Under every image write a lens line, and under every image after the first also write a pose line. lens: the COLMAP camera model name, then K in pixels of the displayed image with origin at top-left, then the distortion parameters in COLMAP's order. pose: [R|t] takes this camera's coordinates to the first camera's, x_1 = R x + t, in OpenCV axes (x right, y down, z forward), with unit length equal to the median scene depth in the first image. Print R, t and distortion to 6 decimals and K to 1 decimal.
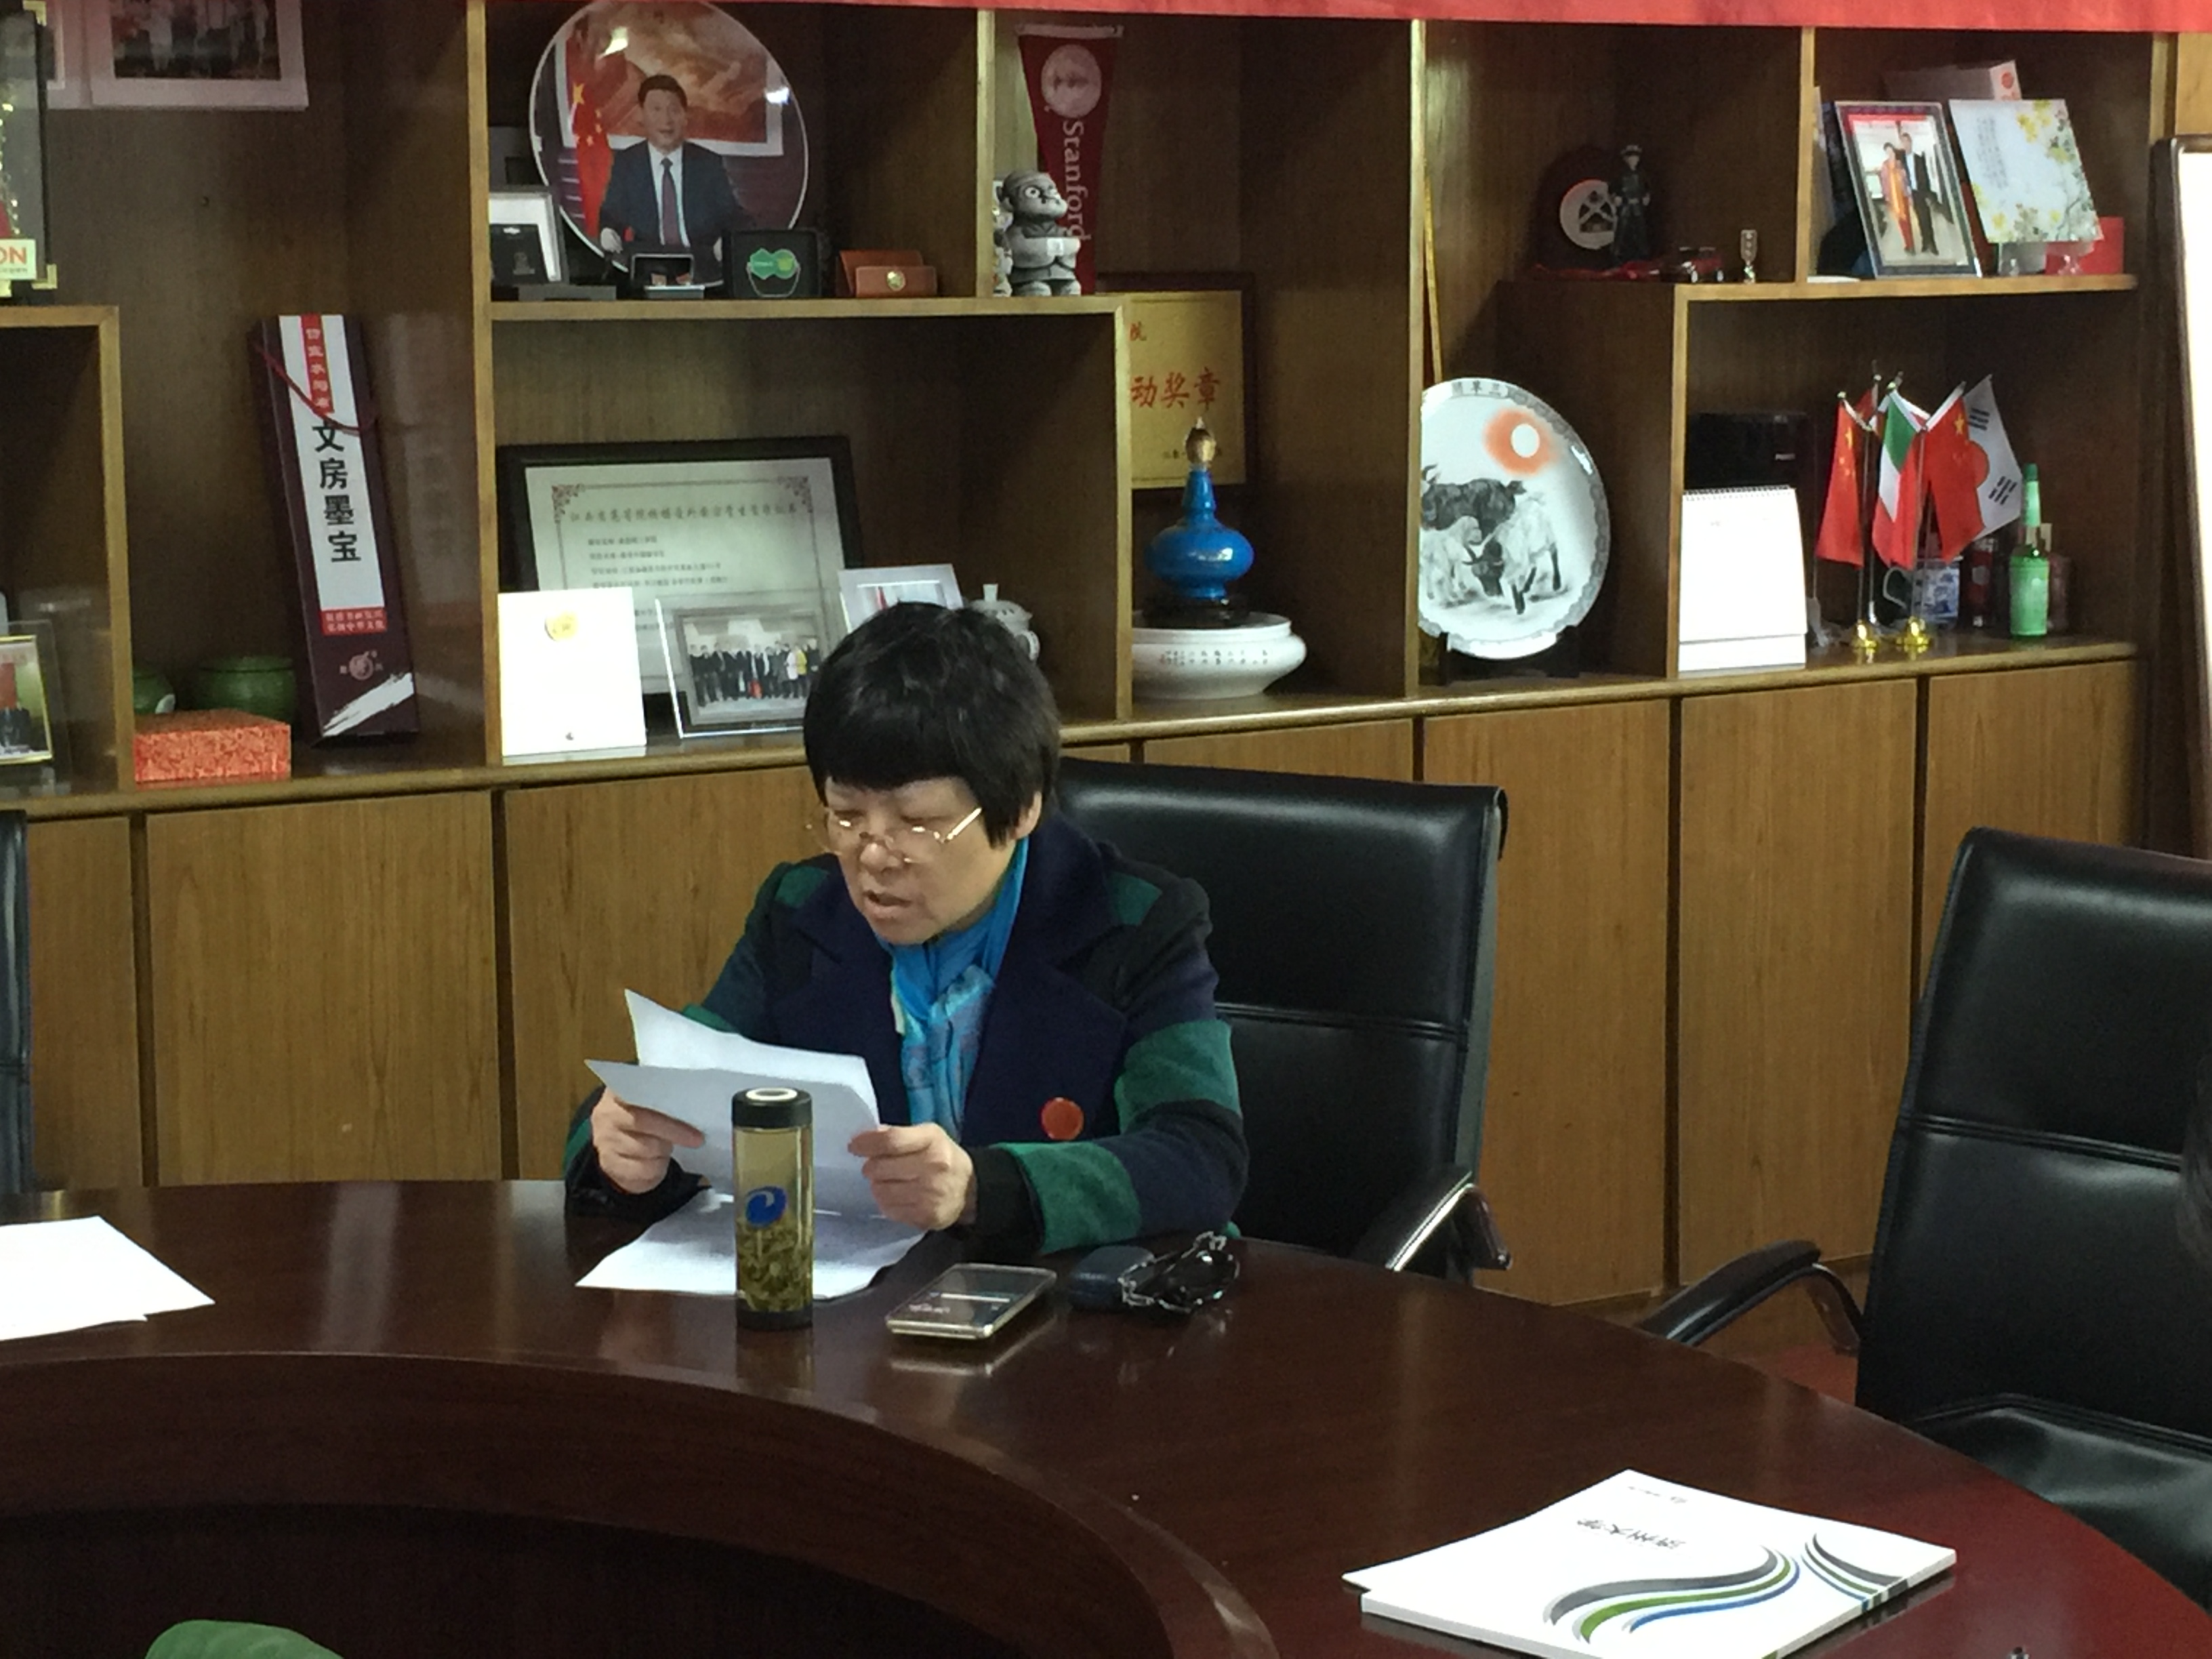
lens RADIAL K [[4028.7, 0, 1085.6], [0, 4028.7, 829.3], [0, 0, 1]] dist [0.030019, 0.000000]
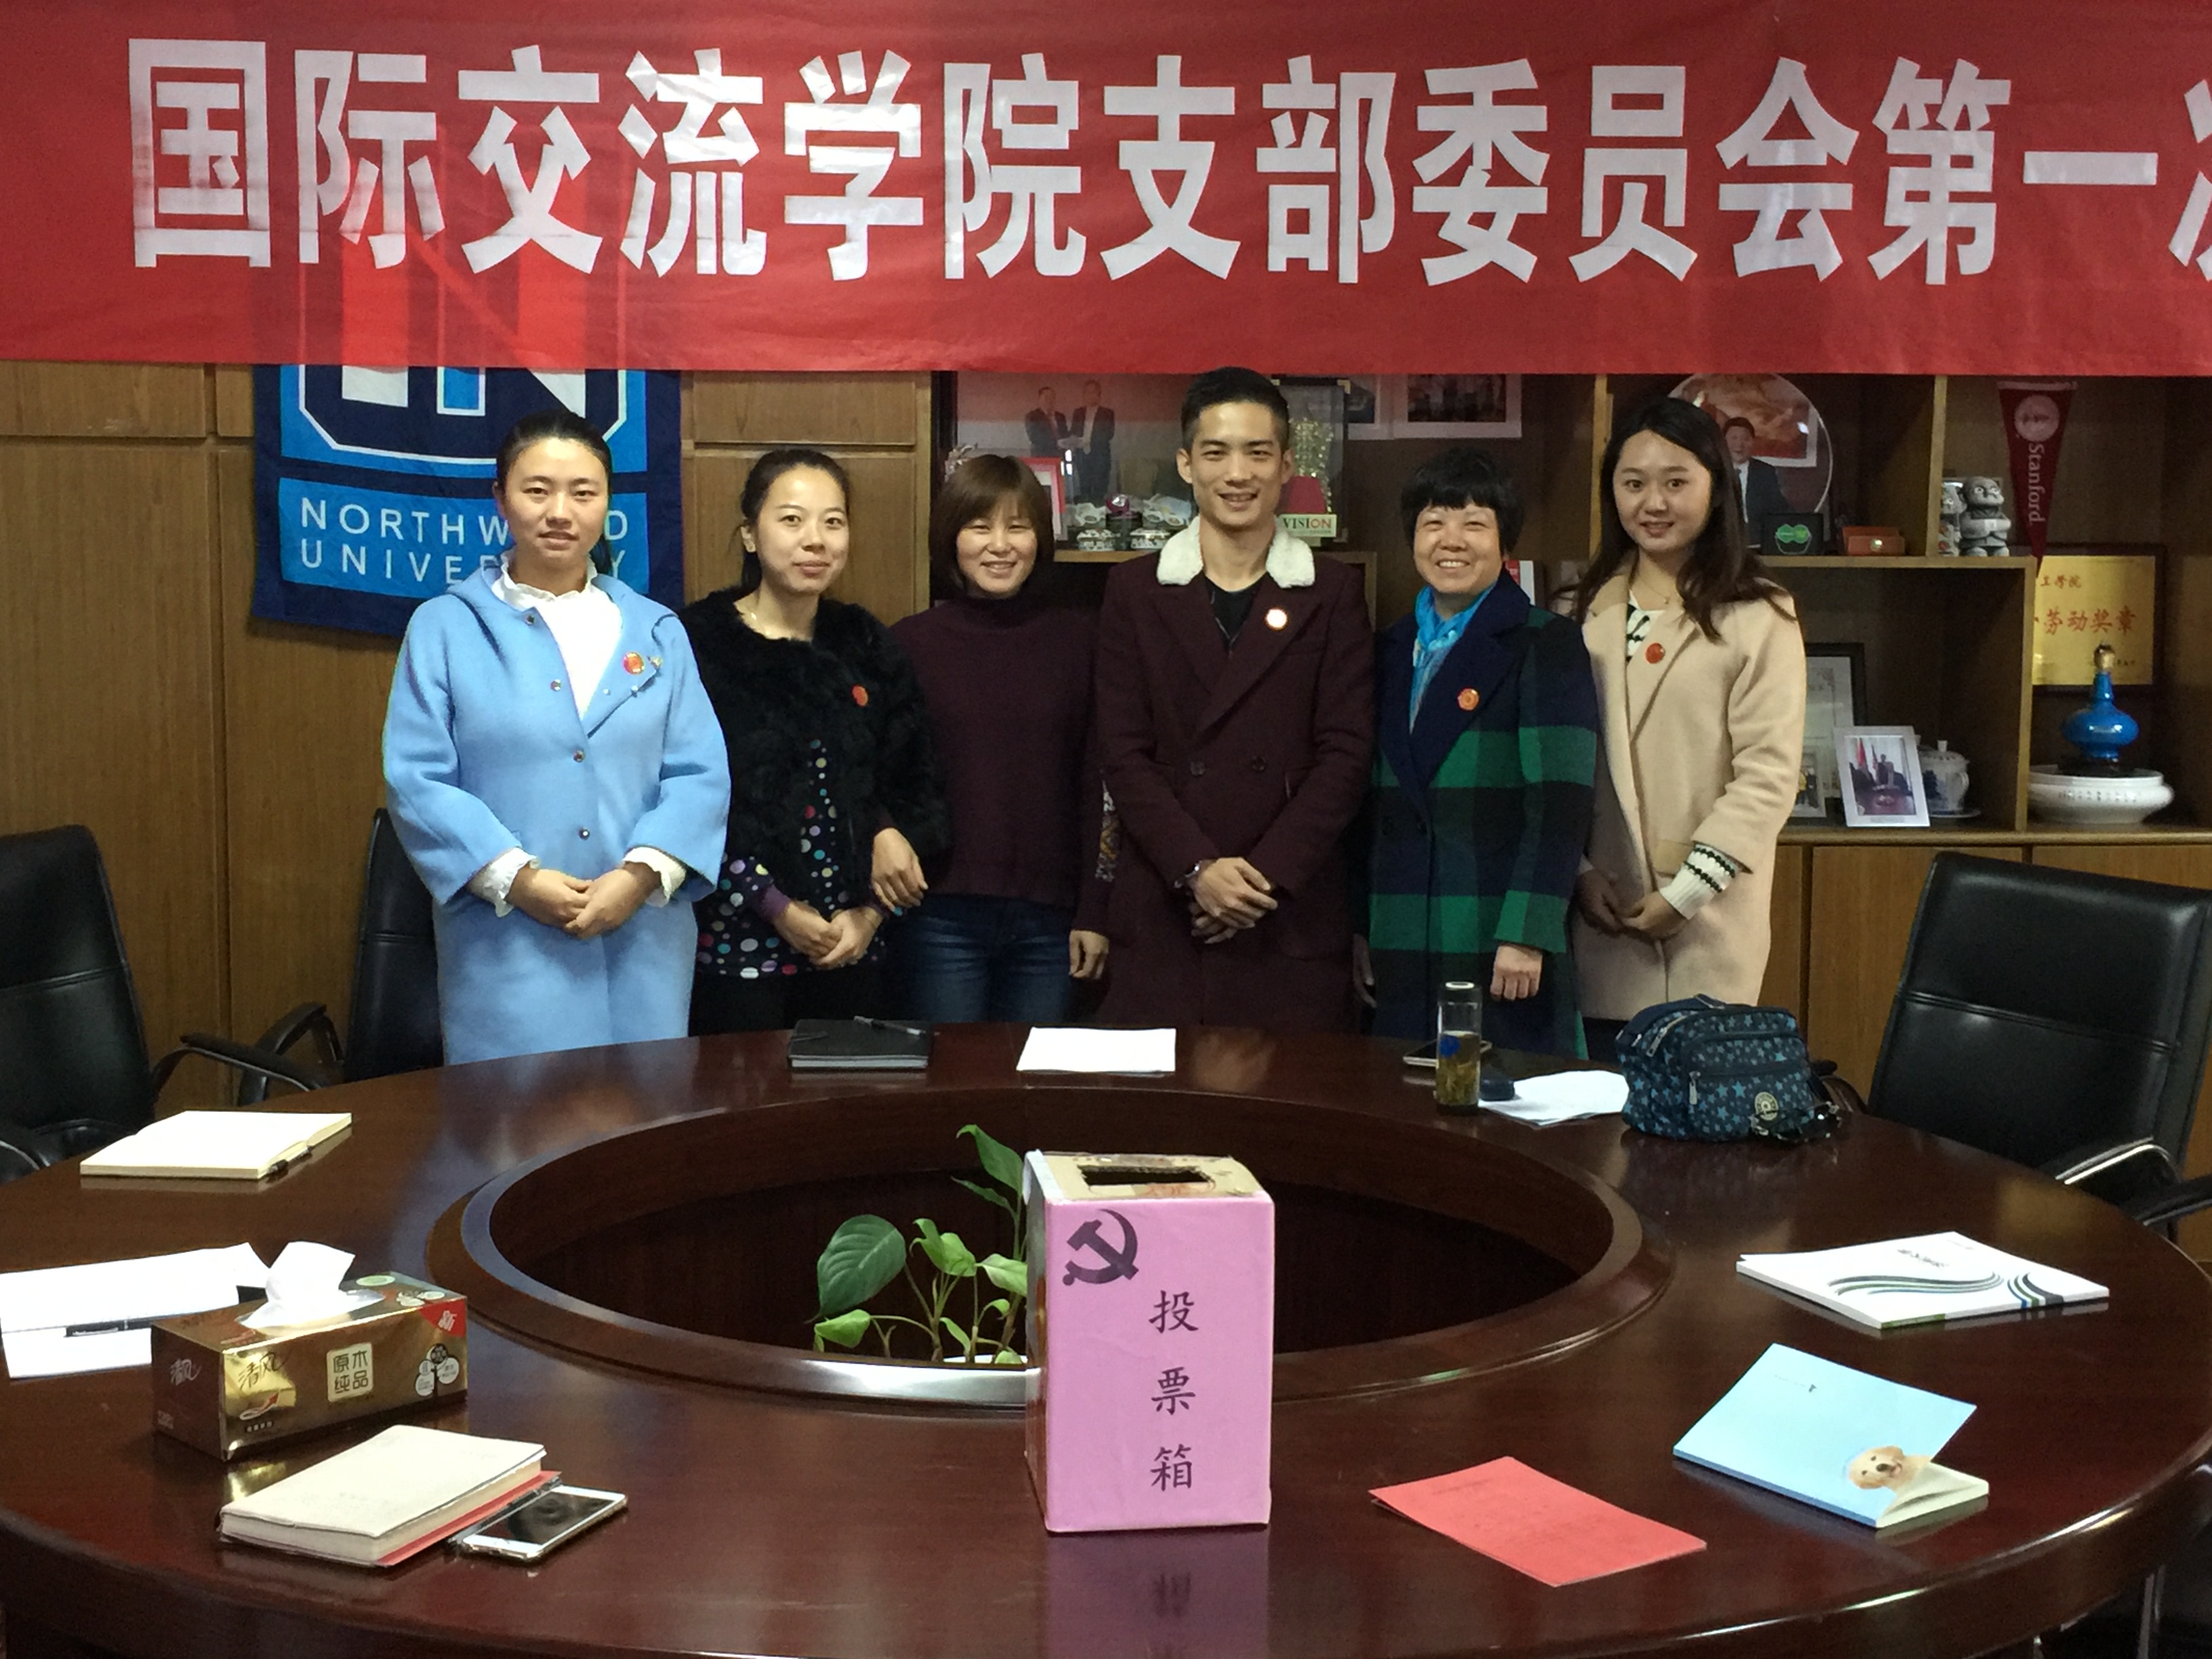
lens RADIAL K [[2890.2, 0, 1095.1], [0, 2890.2, 827.2], [0, 0, 1]] dist [0.026502, 0.000000]
pose [[0.900508, 0.058961, -0.430823, 0.176551], [-0.074447, 0.997041, -0.019157, 0.019449], [0.428419, 0.049325, 0.902233, -0.157444]]
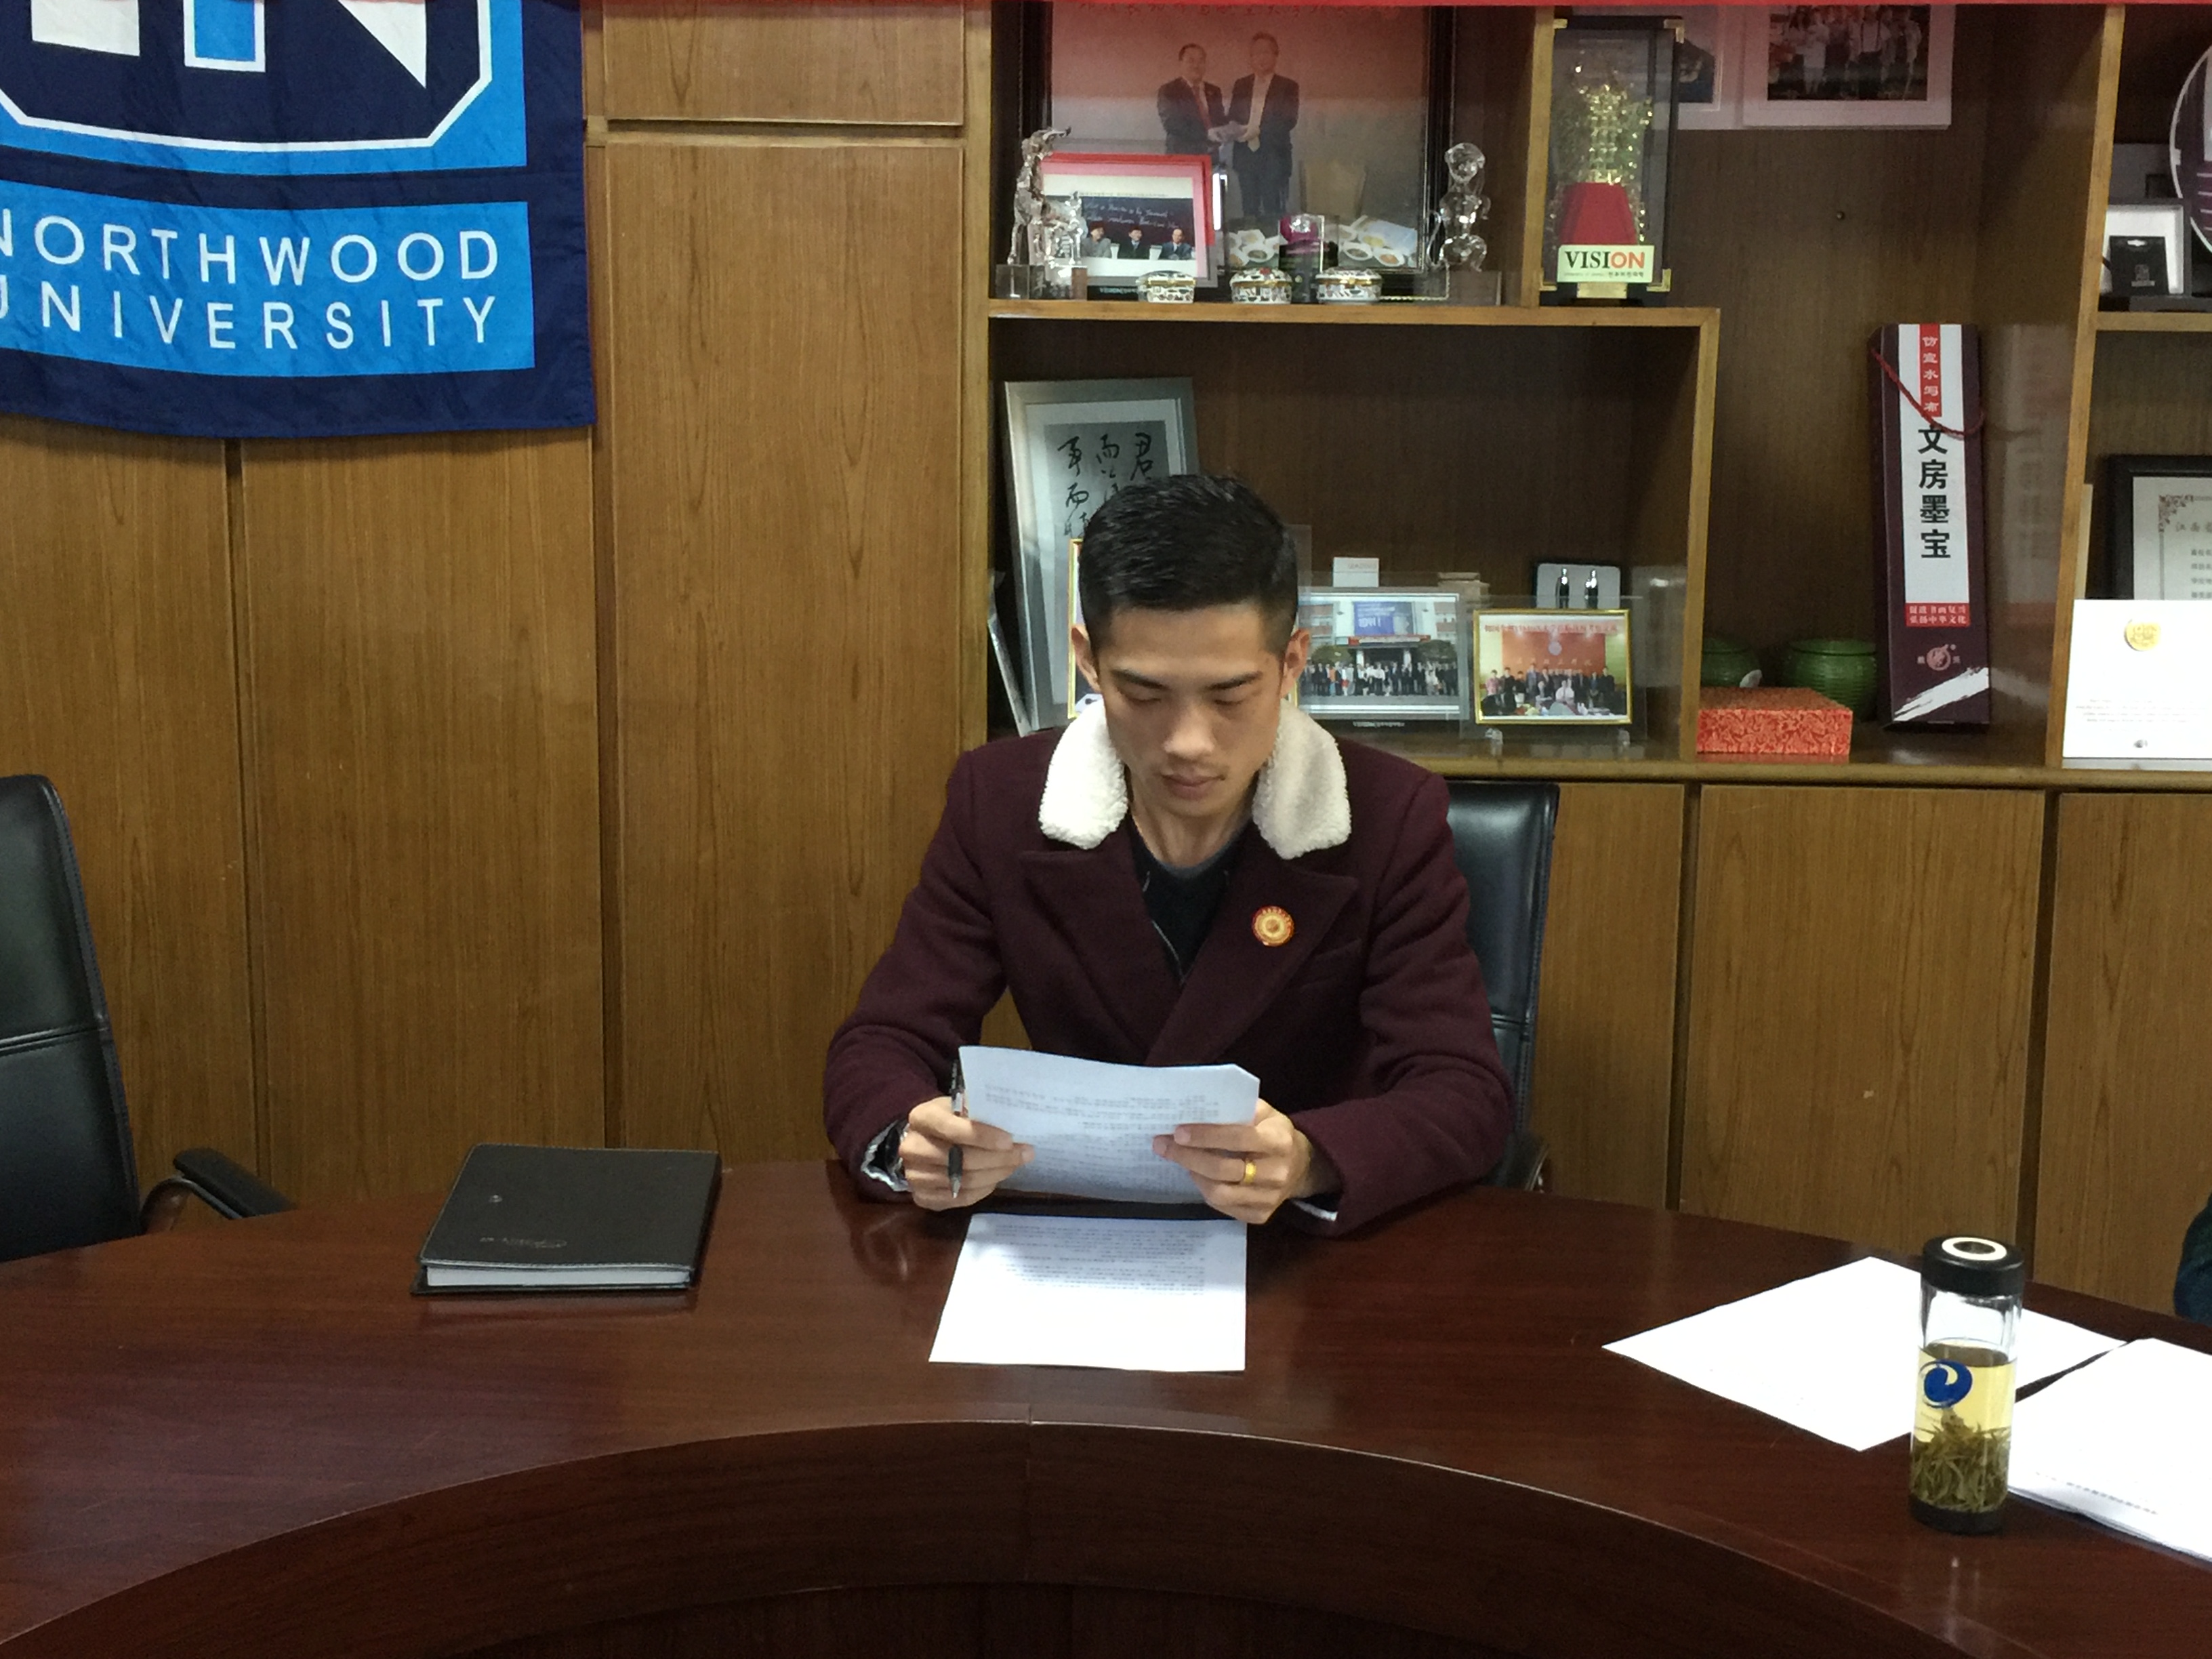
lens RADIAL K [[2873.4, 0, 1078.5], [0, 2873.4, 798.6], [0, 0, 1]] dist [0.047451, 0.000000]
pose [[0.860858, 0.104082, -0.498087, 0.006539], [-0.089782, 0.994569, 0.052656, -0.023095], [0.500862, -0.000610, 0.865527, 0.229422]]
